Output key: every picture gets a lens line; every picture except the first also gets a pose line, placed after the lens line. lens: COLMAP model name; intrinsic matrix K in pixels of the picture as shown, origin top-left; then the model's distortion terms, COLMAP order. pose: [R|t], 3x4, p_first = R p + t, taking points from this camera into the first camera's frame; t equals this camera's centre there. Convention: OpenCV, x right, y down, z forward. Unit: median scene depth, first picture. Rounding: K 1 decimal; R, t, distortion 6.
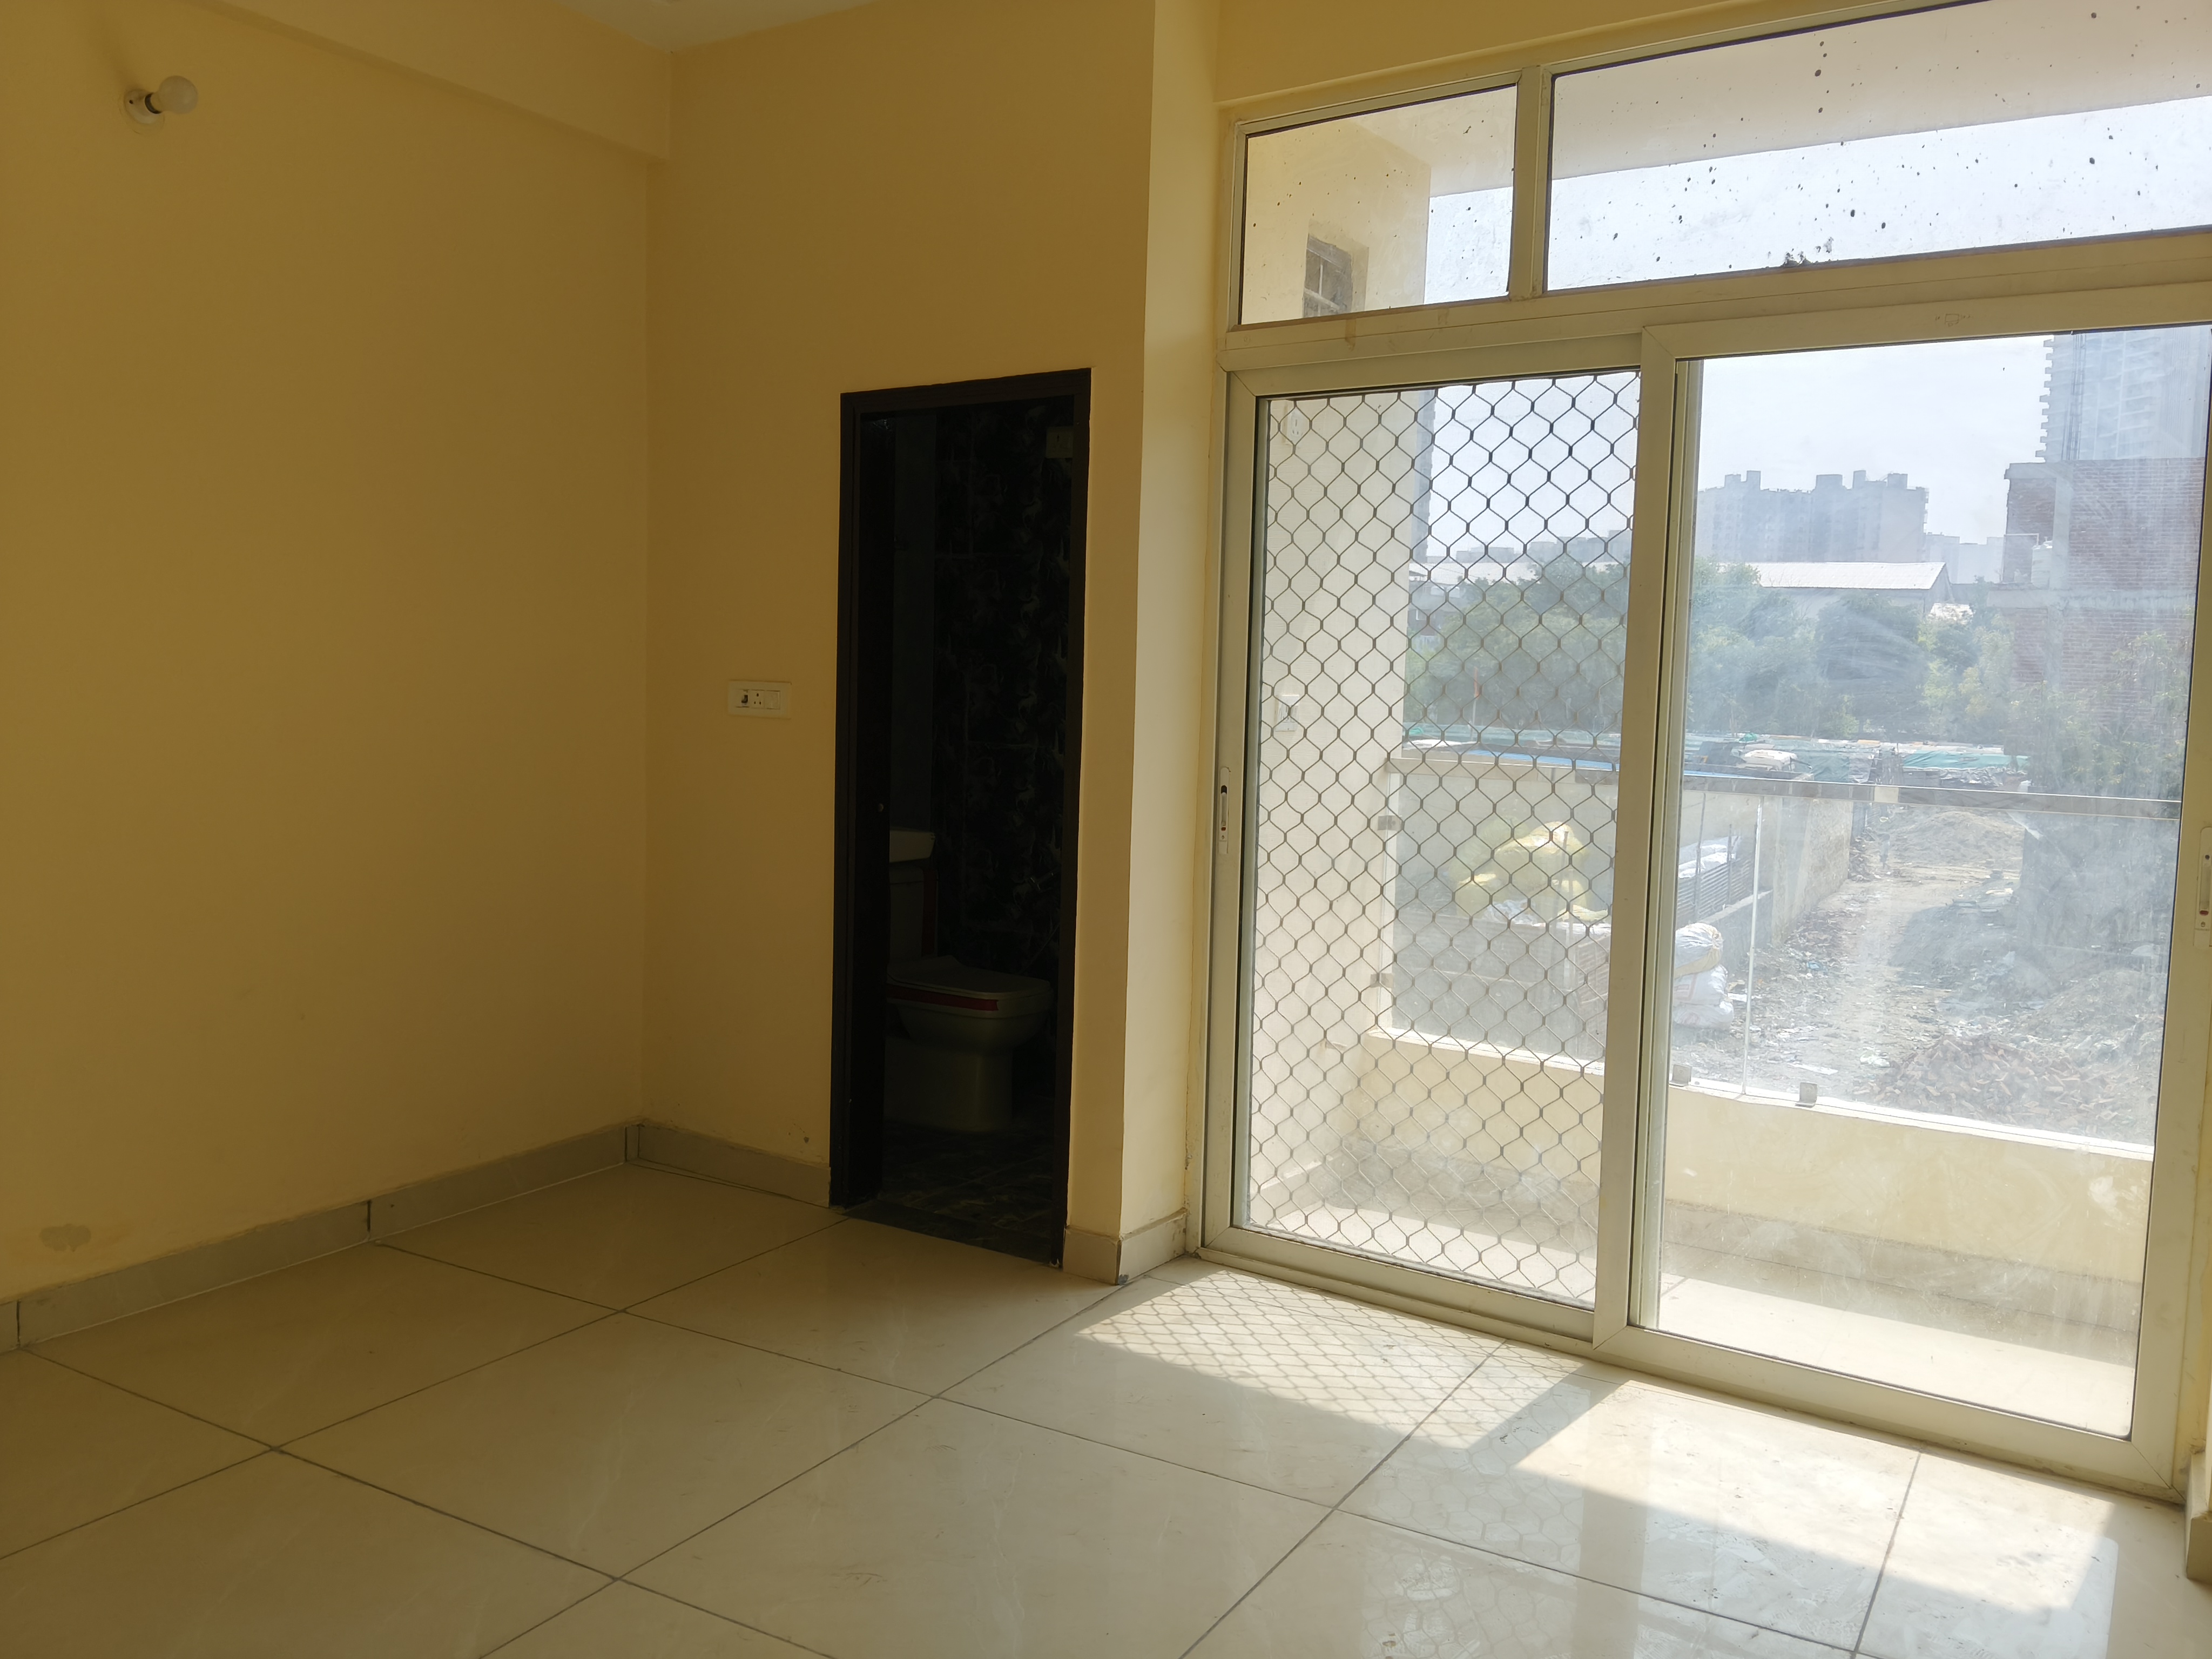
lens RADIAL K [[1750.5, 0, 1106.0], [0, 1750.5, 829.5], [0, 0, 1]] dist [-0.002622, -0.022288]
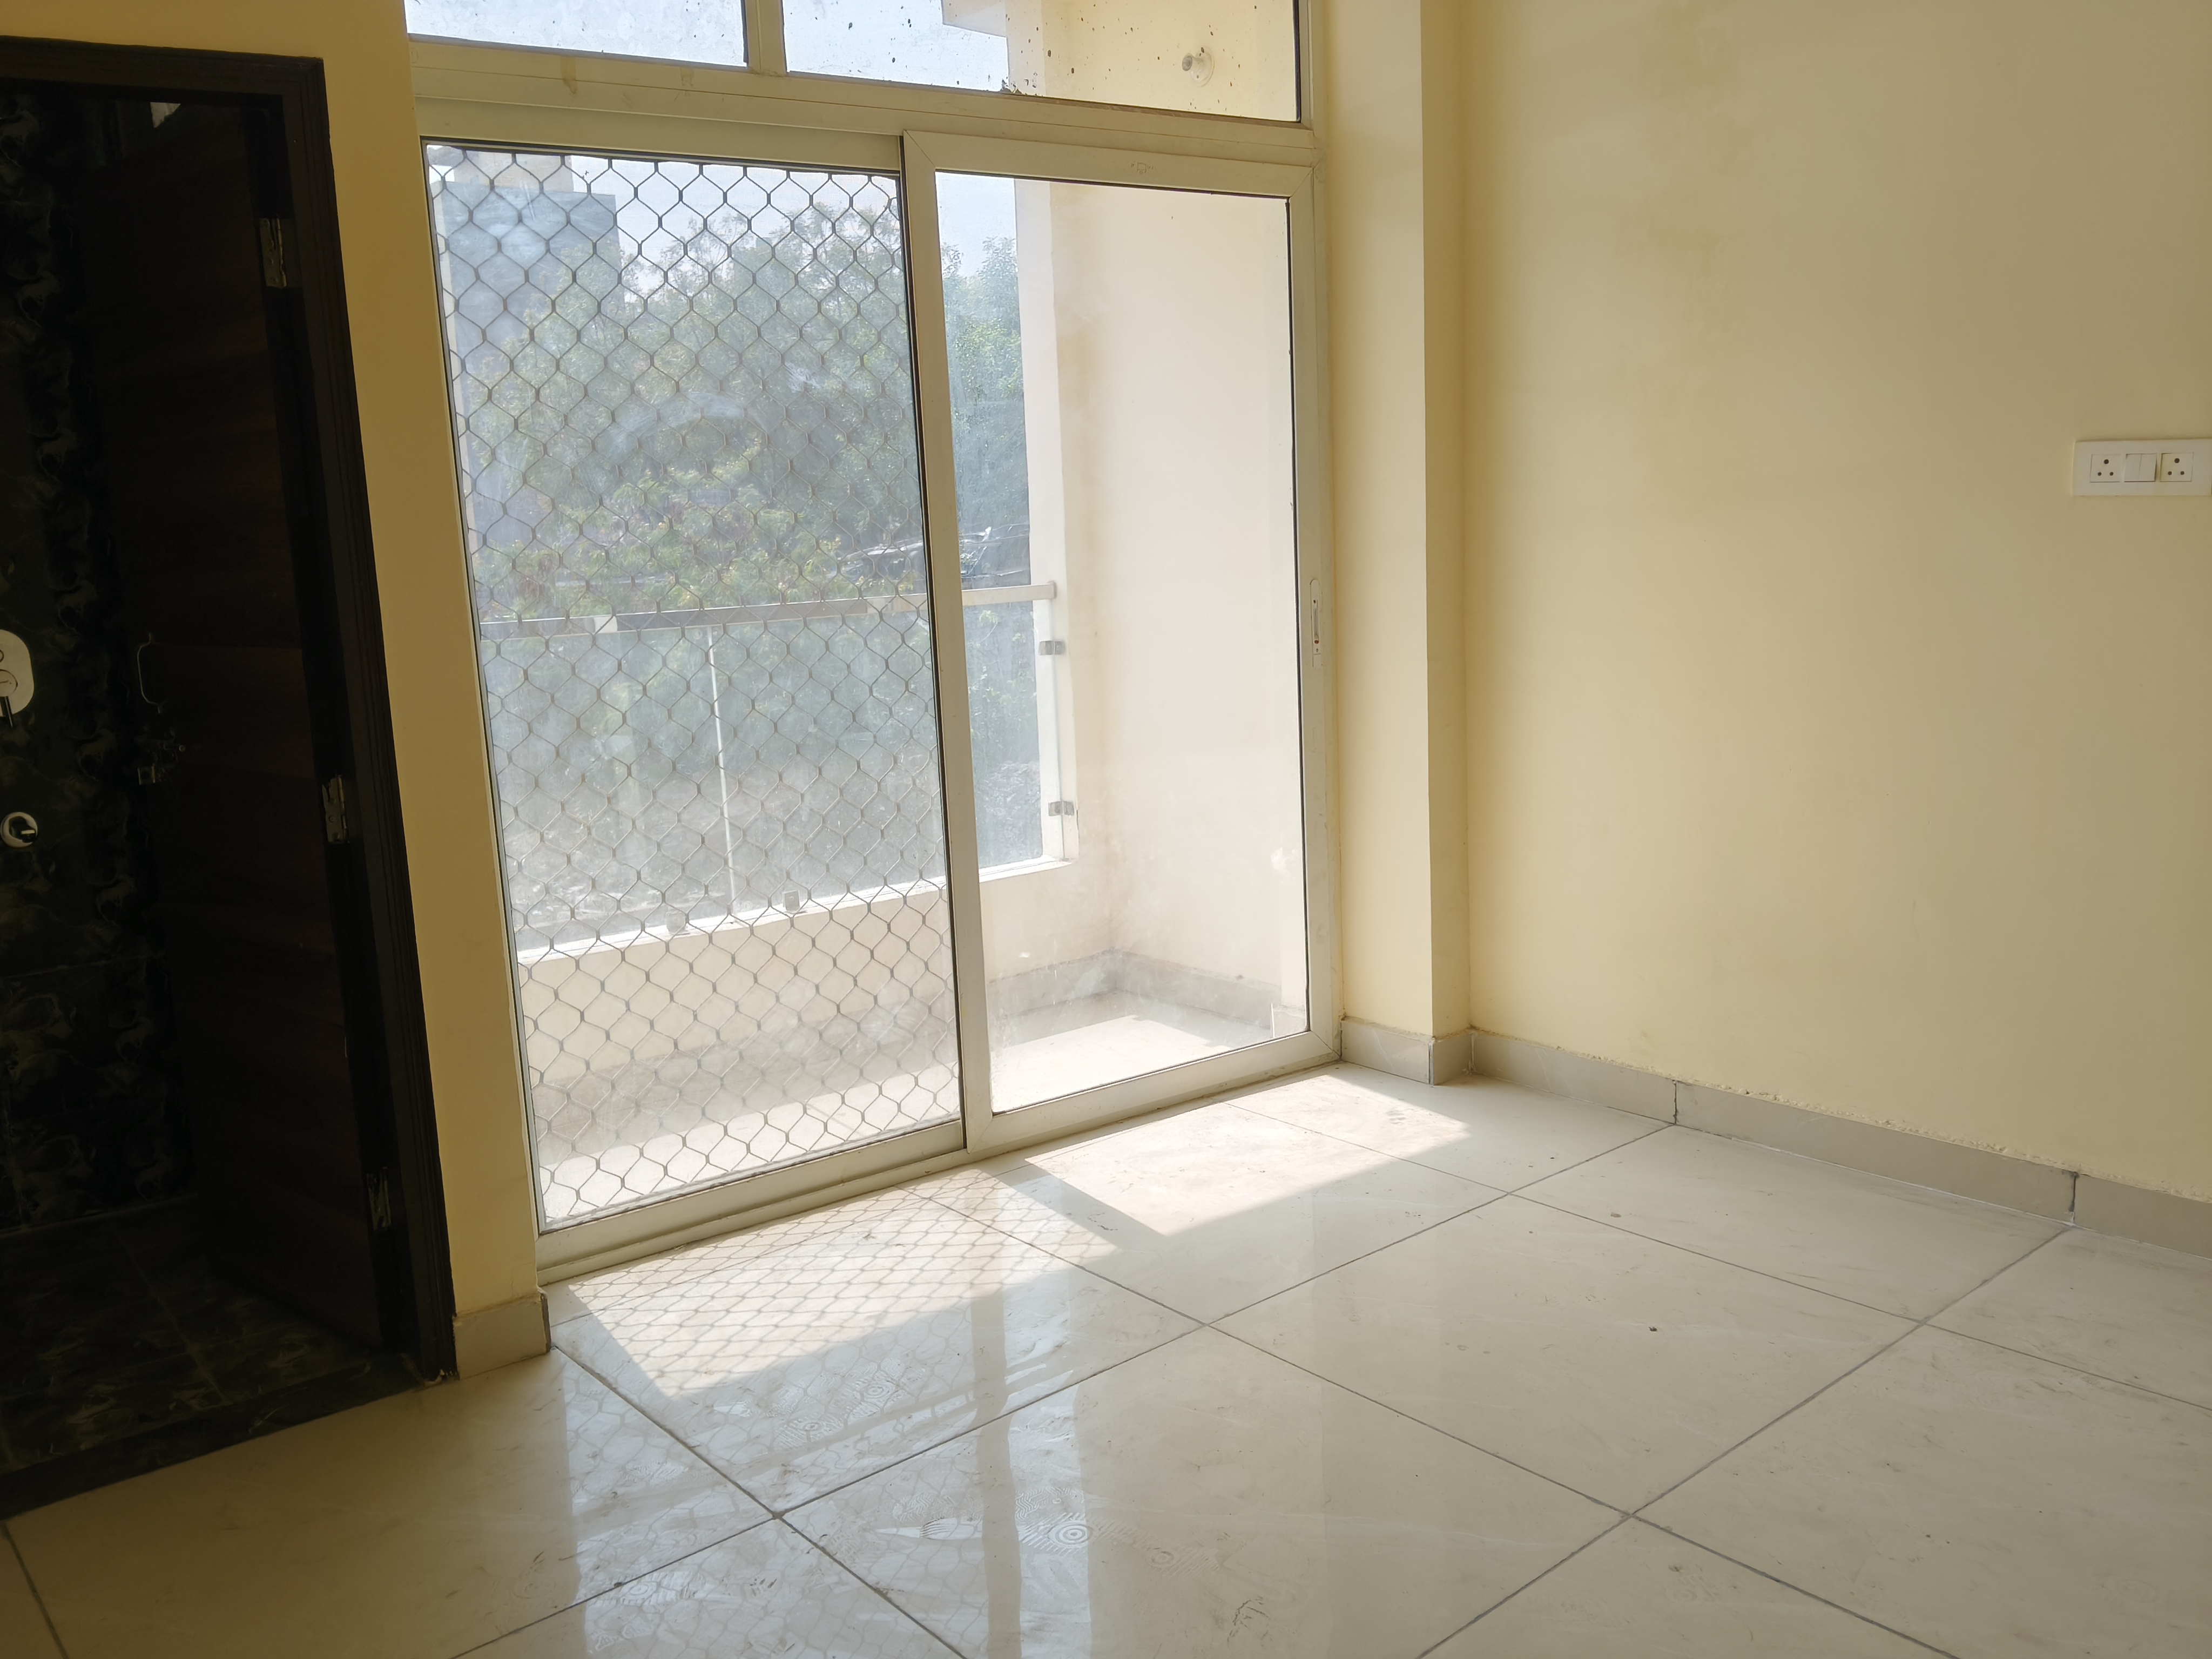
lens RADIAL K [[1789.8, 0, 1110.3], [0, 1789.8, 783.3], [0, 0, 1]] dist [0.230645, -0.375303]
pose [[0.348953, -0.188585, 0.917969, -0.627735], [0.139376, 0.979093, 0.148160, -0.062155], [-0.926718, 0.076242, 0.367941, 0.513243]]
